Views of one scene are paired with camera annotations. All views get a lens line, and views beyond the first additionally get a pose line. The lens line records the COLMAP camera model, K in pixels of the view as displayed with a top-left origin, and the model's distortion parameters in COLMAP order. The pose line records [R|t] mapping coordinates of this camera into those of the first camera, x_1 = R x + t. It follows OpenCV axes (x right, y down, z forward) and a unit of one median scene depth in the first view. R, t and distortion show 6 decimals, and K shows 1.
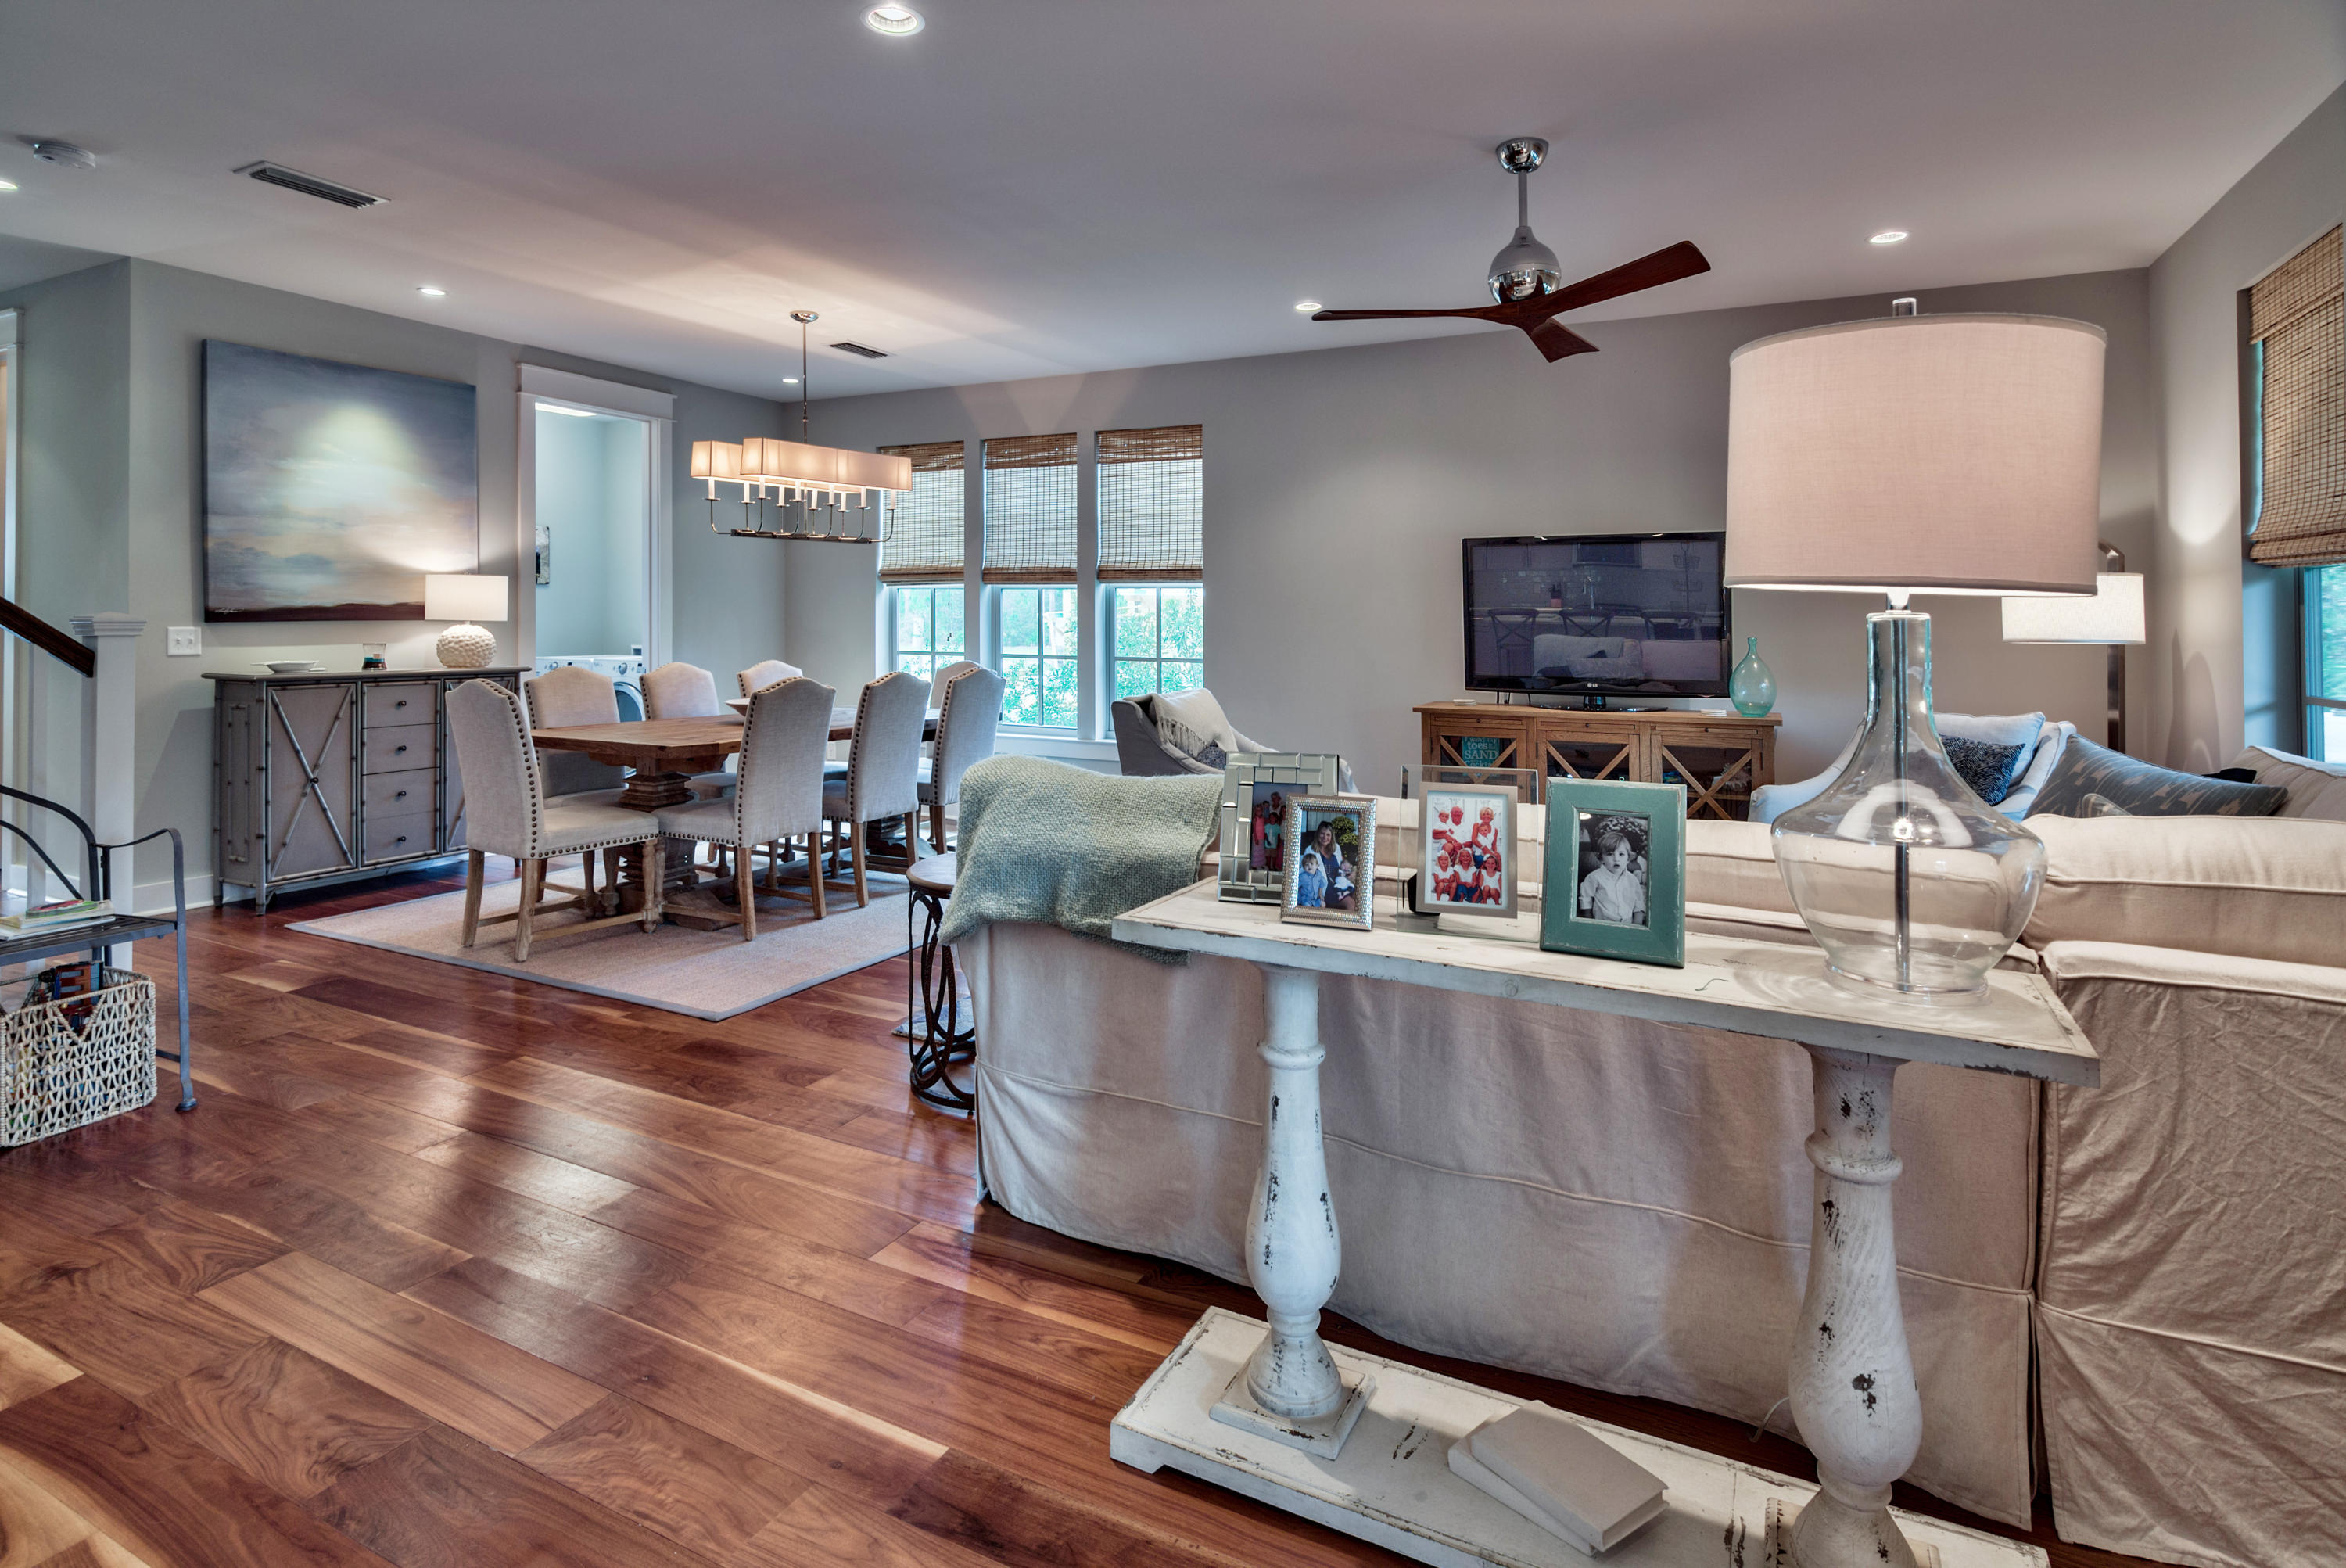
lens RADIAL K [[1209.1, 0, 1171.8], [0, 1209.1, 637.0], [0, 0, 1]] dist [-0.018602, 0.001266]
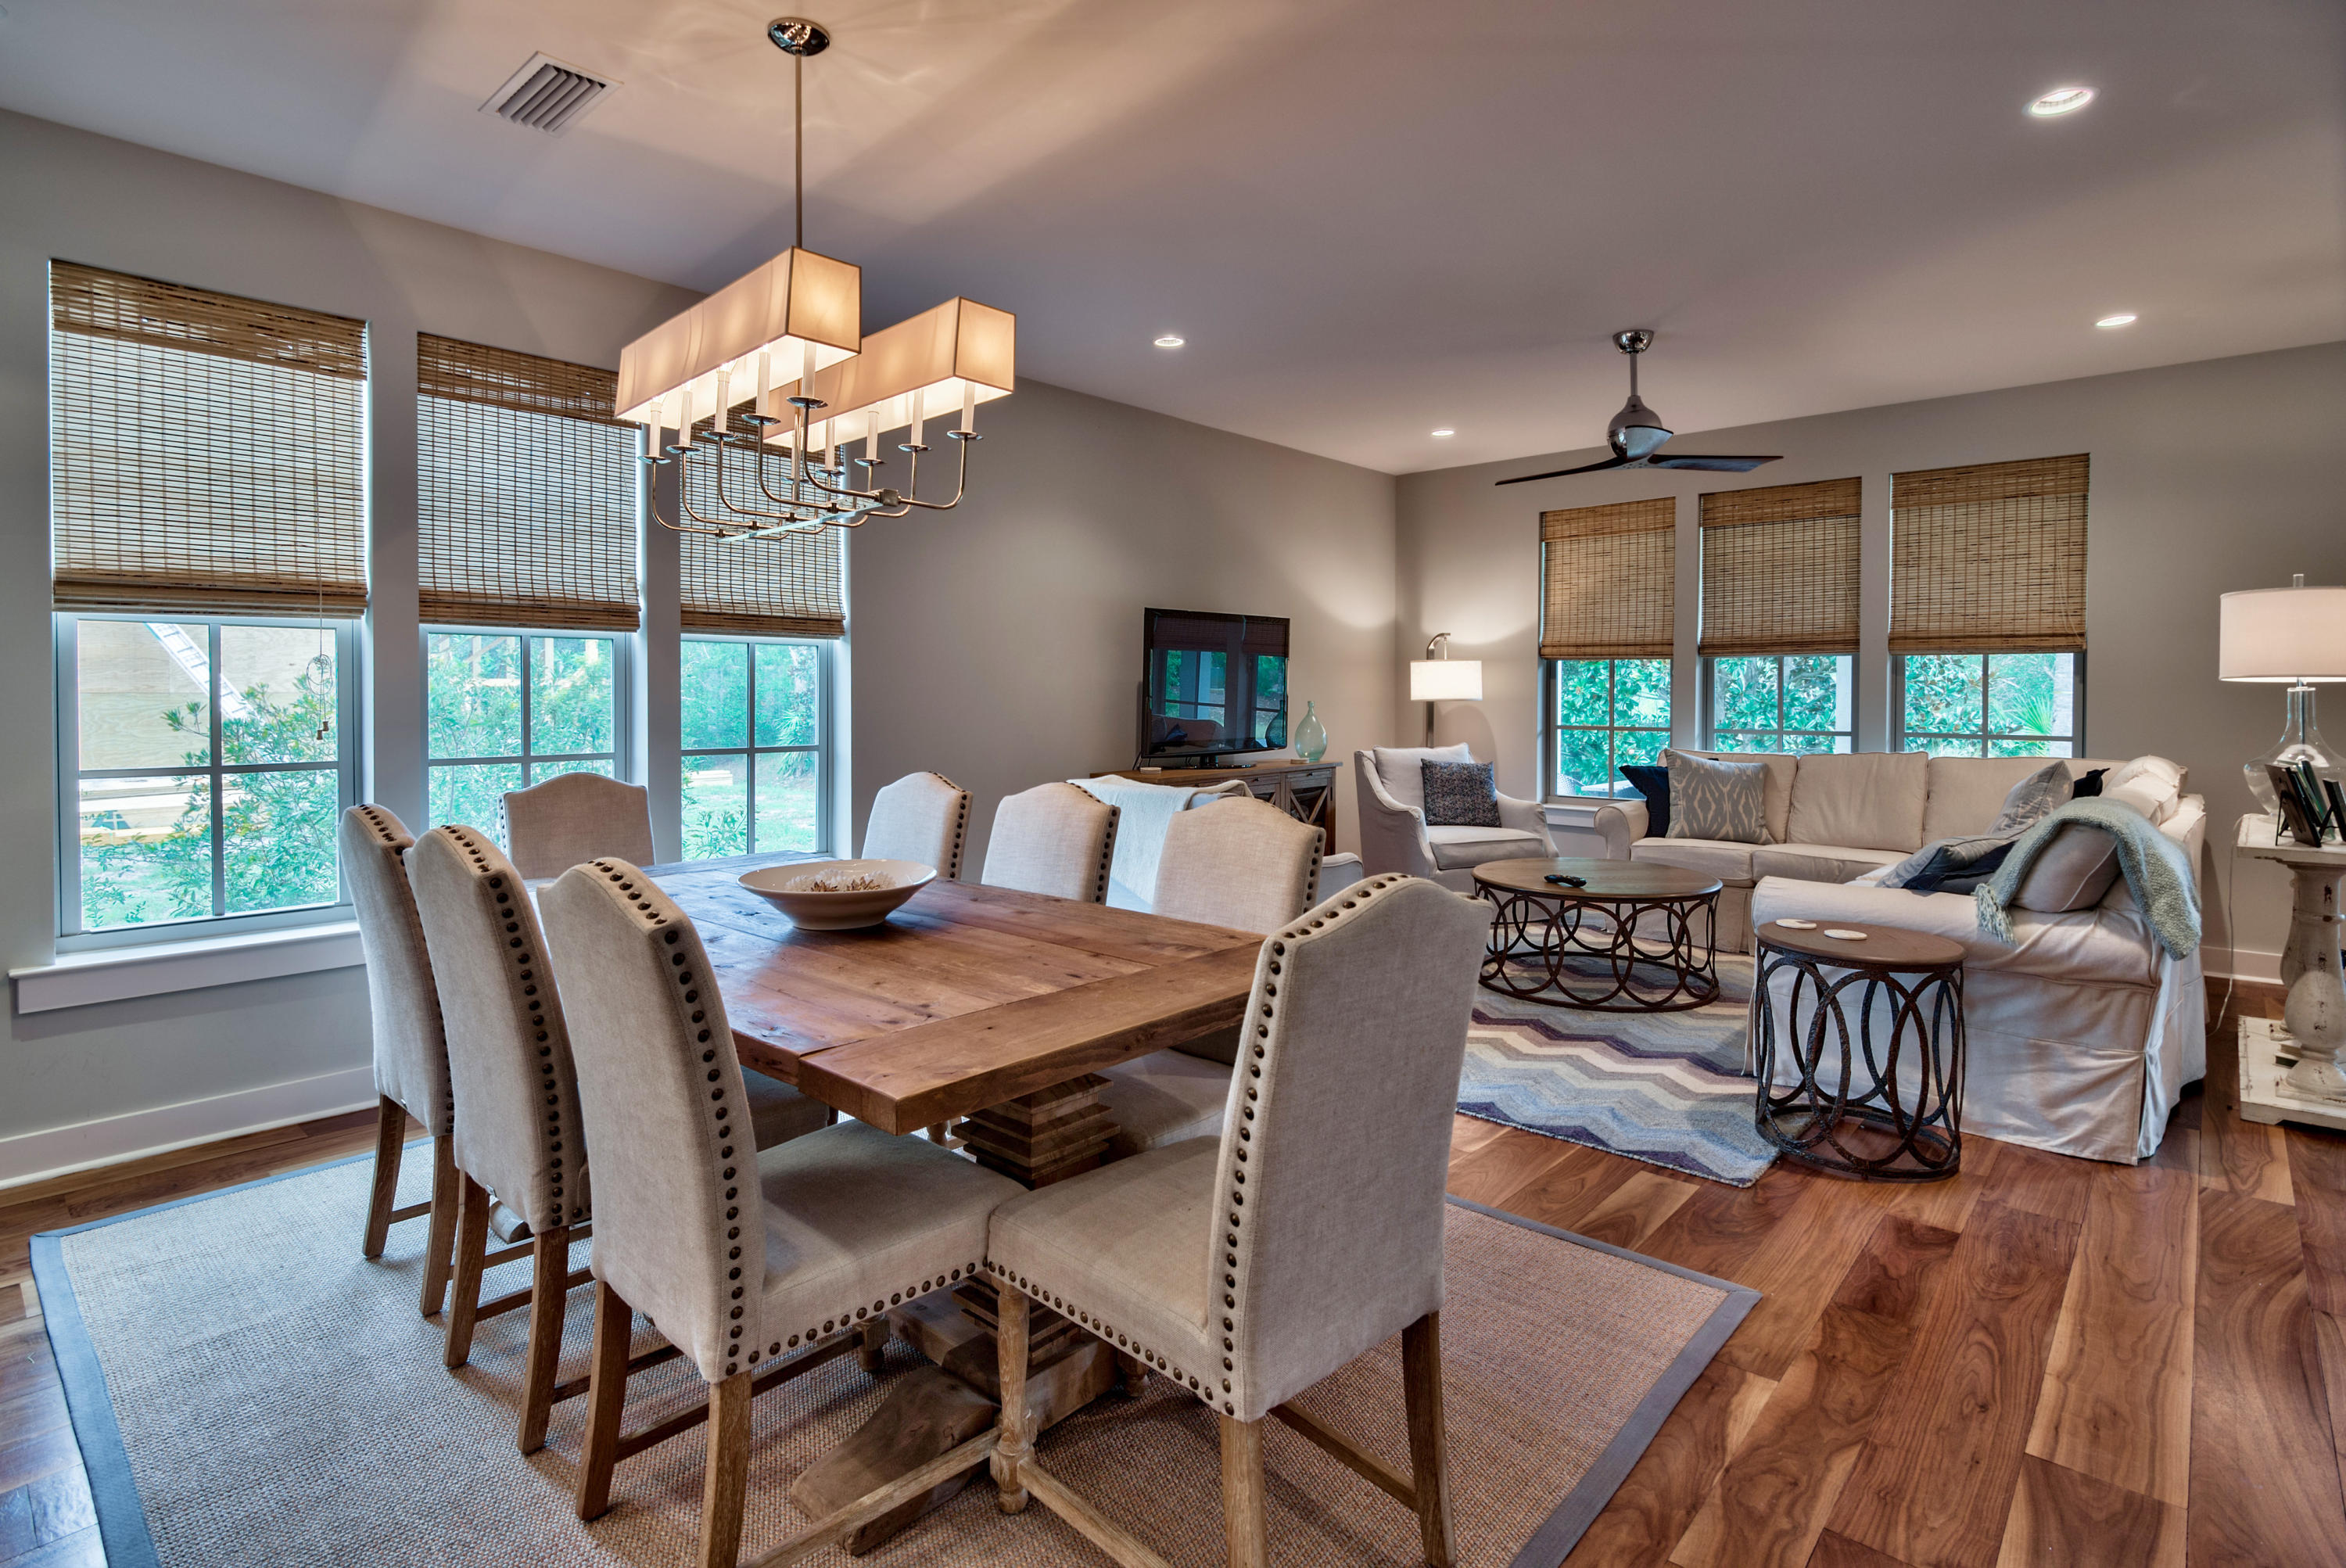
lens RADIAL K [[1164.3, 0, 1122.5], [0, 1164.3, 707.1], [0, 0, 1]] dist [-0.017777, 0.001033]
pose [[0.248451, -0.022654, 0.968380, -0.727775], [0.016247, 0.999683, 0.019218, -0.018720], [-0.968508, 0.010959, 0.248740, 0.813486]]
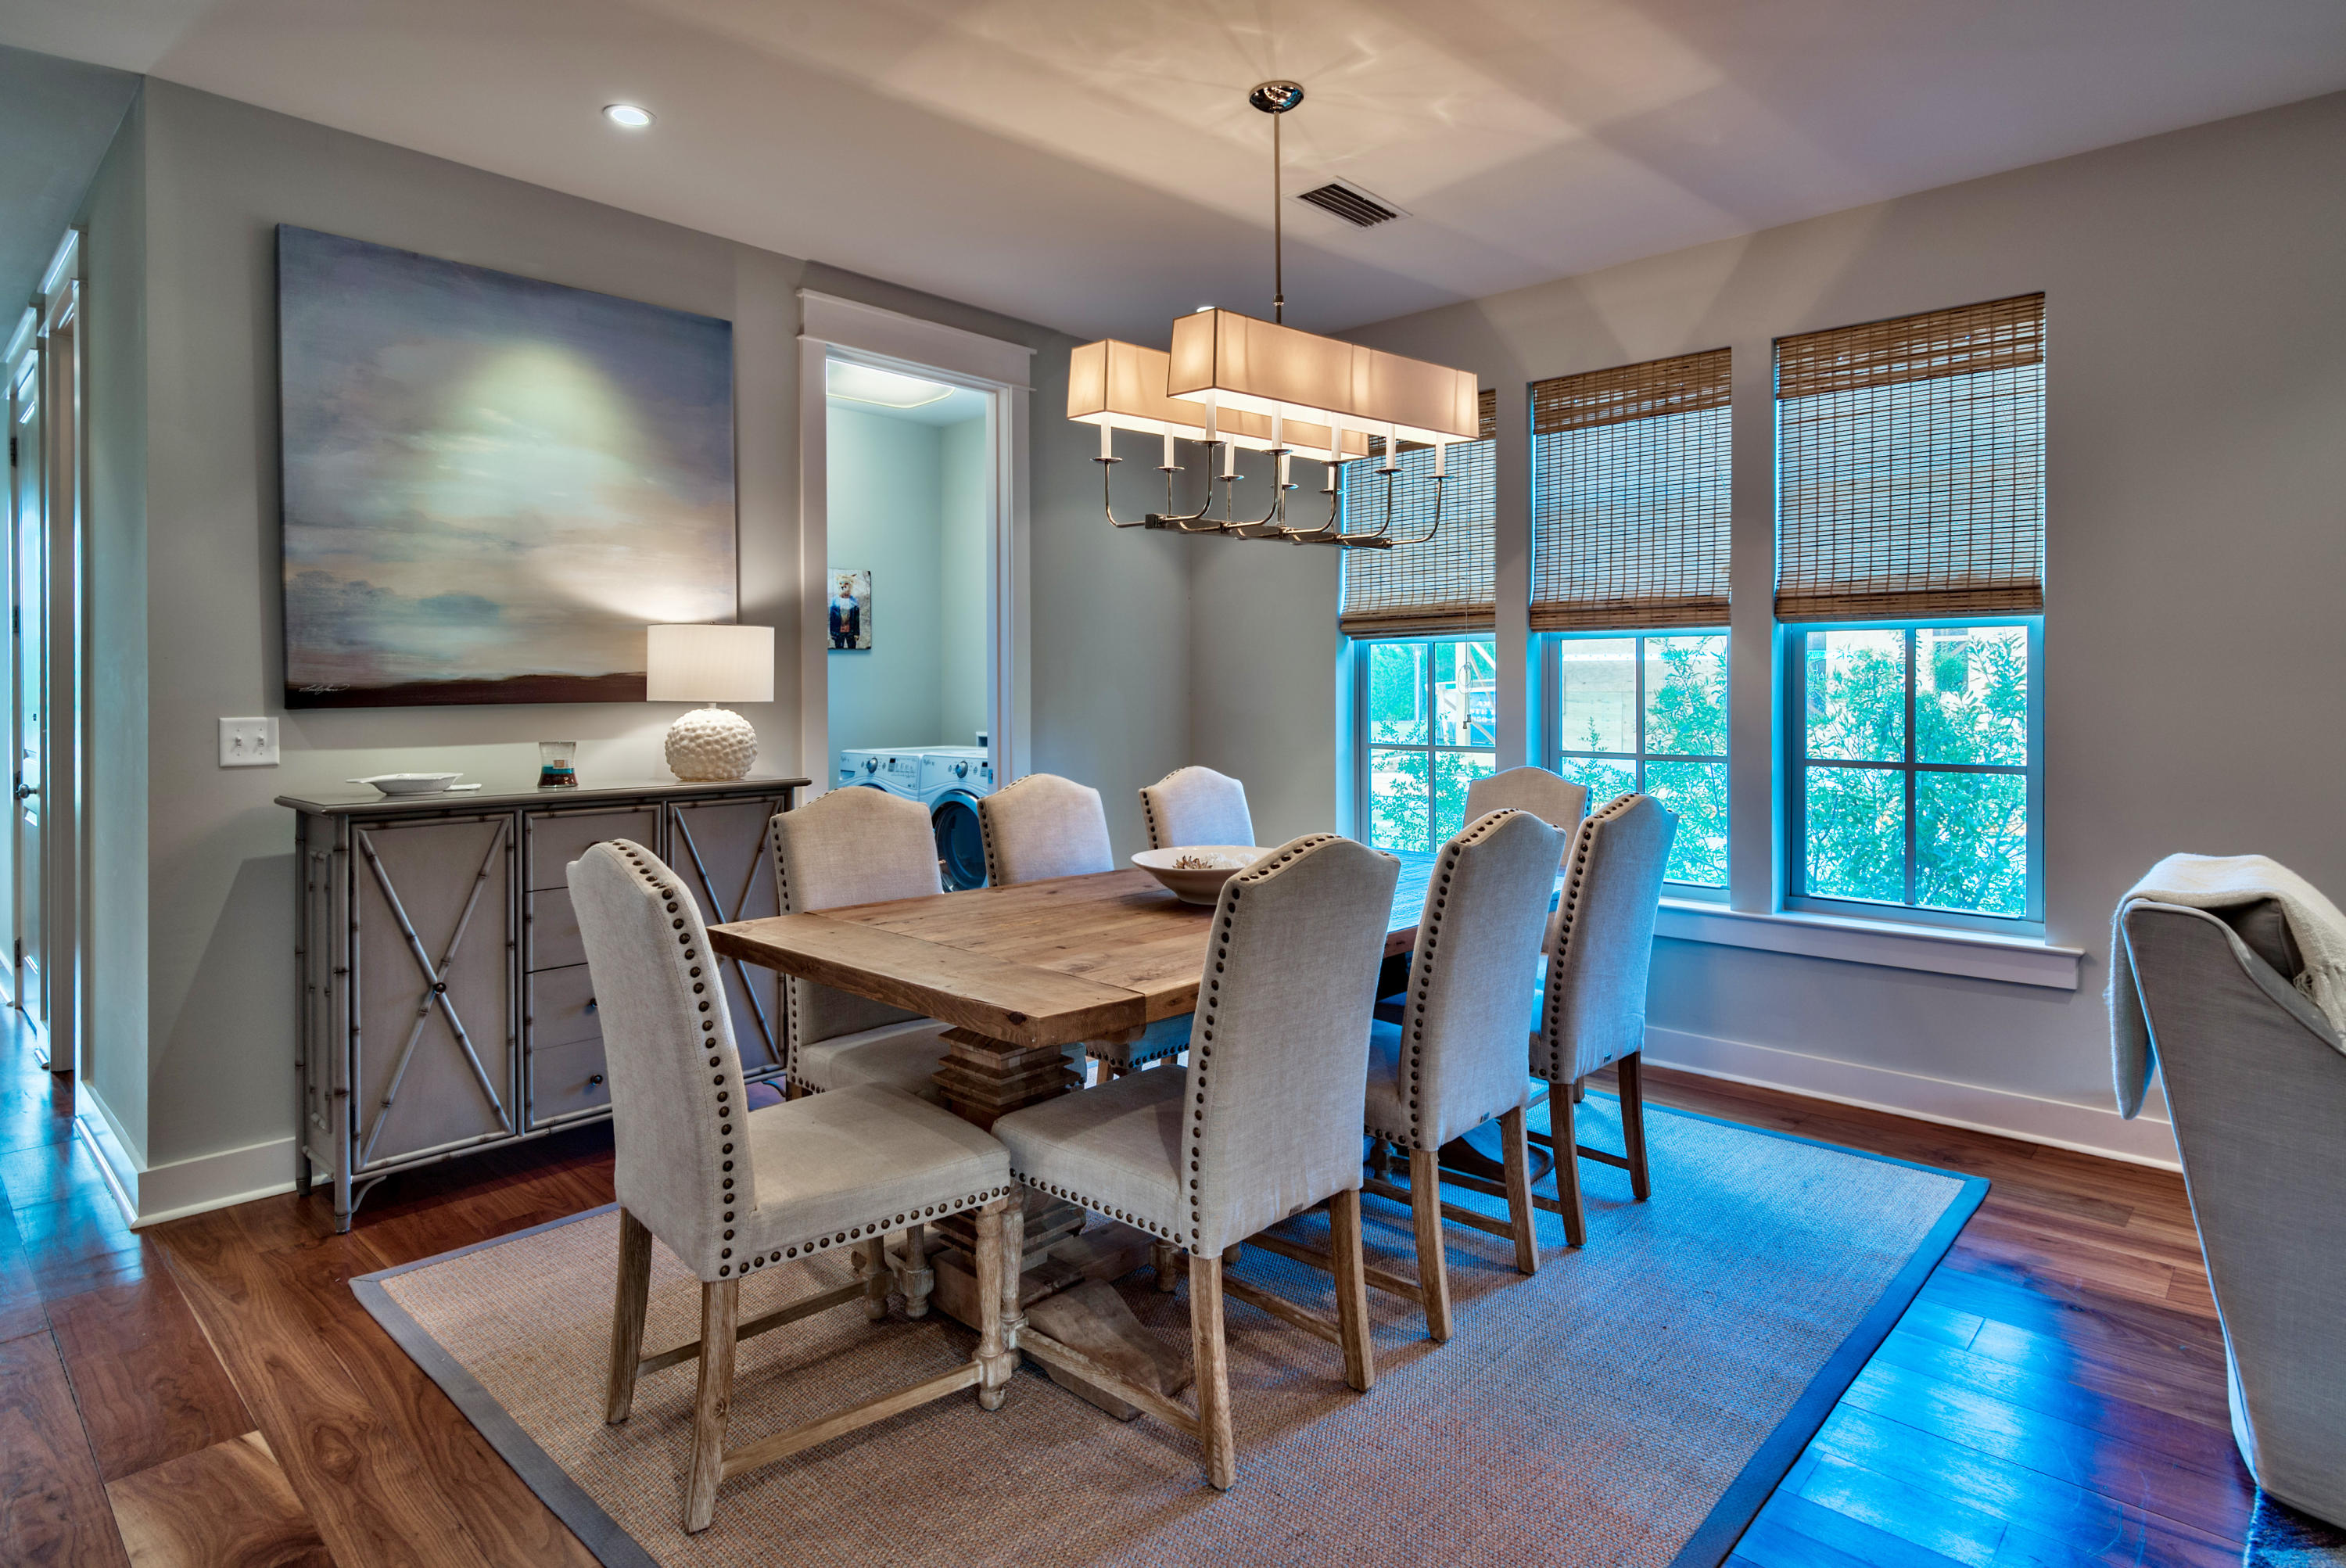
lens RADIAL K [[1248.0, 0, 1192.1], [0, 1248.0, 702.9], [0, 0, 1]] dist [-0.002859, 0.003551]
pose [[0.966523, -0.006285, -0.256502, -0.218455], [0.004765, 0.999967, -0.006547, -0.008990], [0.256534, 0.005106, 0.966522, 0.515987]]
